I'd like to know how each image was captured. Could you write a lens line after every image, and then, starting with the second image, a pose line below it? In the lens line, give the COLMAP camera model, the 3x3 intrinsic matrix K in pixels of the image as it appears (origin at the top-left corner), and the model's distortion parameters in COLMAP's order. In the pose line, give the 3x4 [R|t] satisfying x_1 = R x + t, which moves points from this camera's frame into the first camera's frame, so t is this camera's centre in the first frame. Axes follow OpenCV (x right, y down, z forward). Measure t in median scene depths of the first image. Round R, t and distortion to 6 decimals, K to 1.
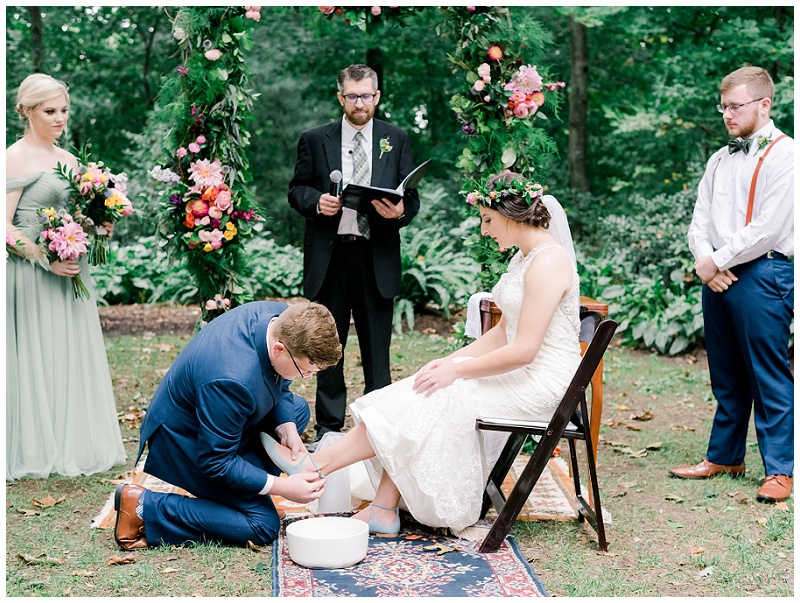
lens RADIAL K [[1205.0, 0, 395.6], [0, 1205.0, 294.9], [0, 0, 1]] dist [-0.037767, 0.000000]
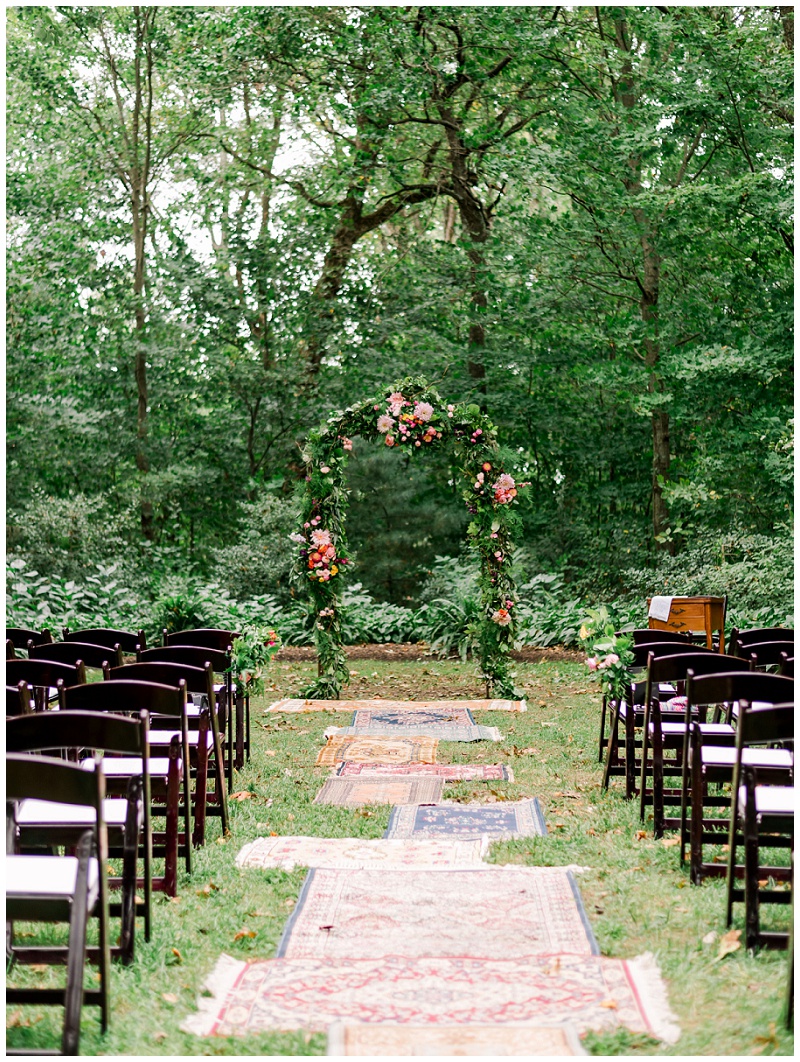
lens RADIAL K [[1599.6, 0, 408.5], [0, 1599.6, 530.8], [0, 0, 1]] dist [-0.037767, 0.000000]
pose [[0.996037, -0.007148, -0.088655, 0.172874], [-0.002299, 0.994364, -0.105997, 0.133767], [0.088913, 0.105780, 0.990406, -1.270129]]
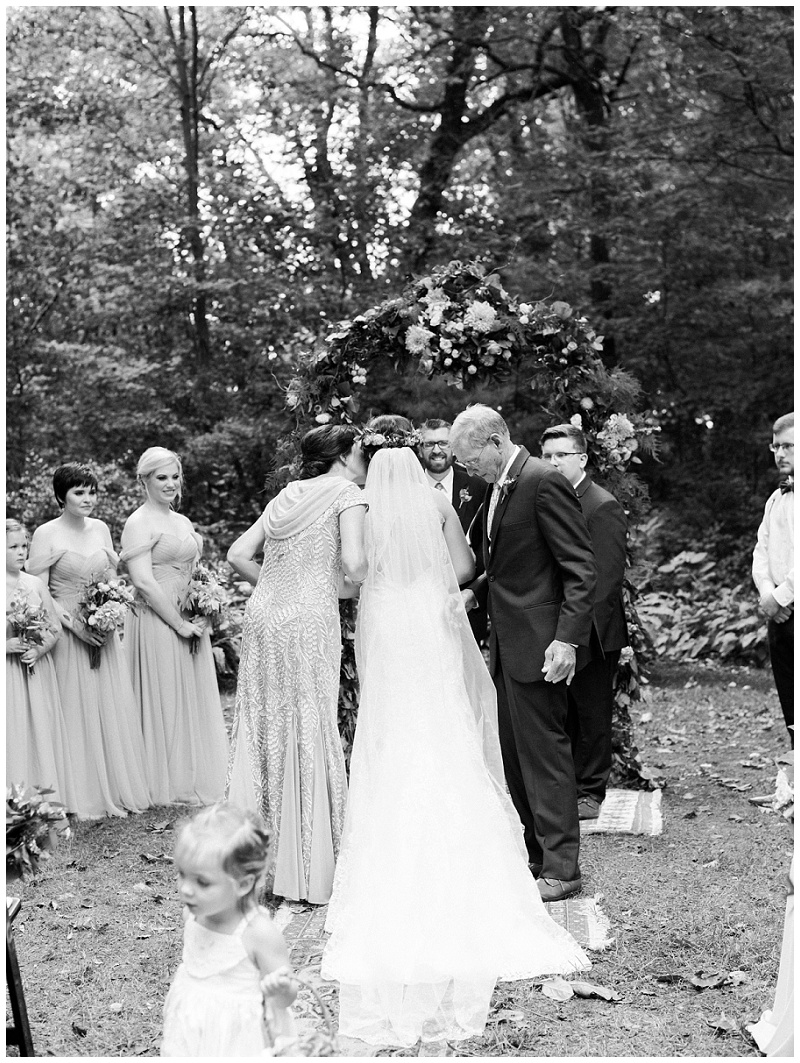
lens RADIAL K [[1601.1, 0, 398.4], [0, 1601.1, 533.3], [0, 0, 1]] dist [-0.037767, 0.000000]
pose [[0.982050, -0.032520, -0.185794, 0.176137], [0.018483, 0.996876, -0.076791, 0.016194], [0.187710, 0.071978, 0.979584, -0.389177]]
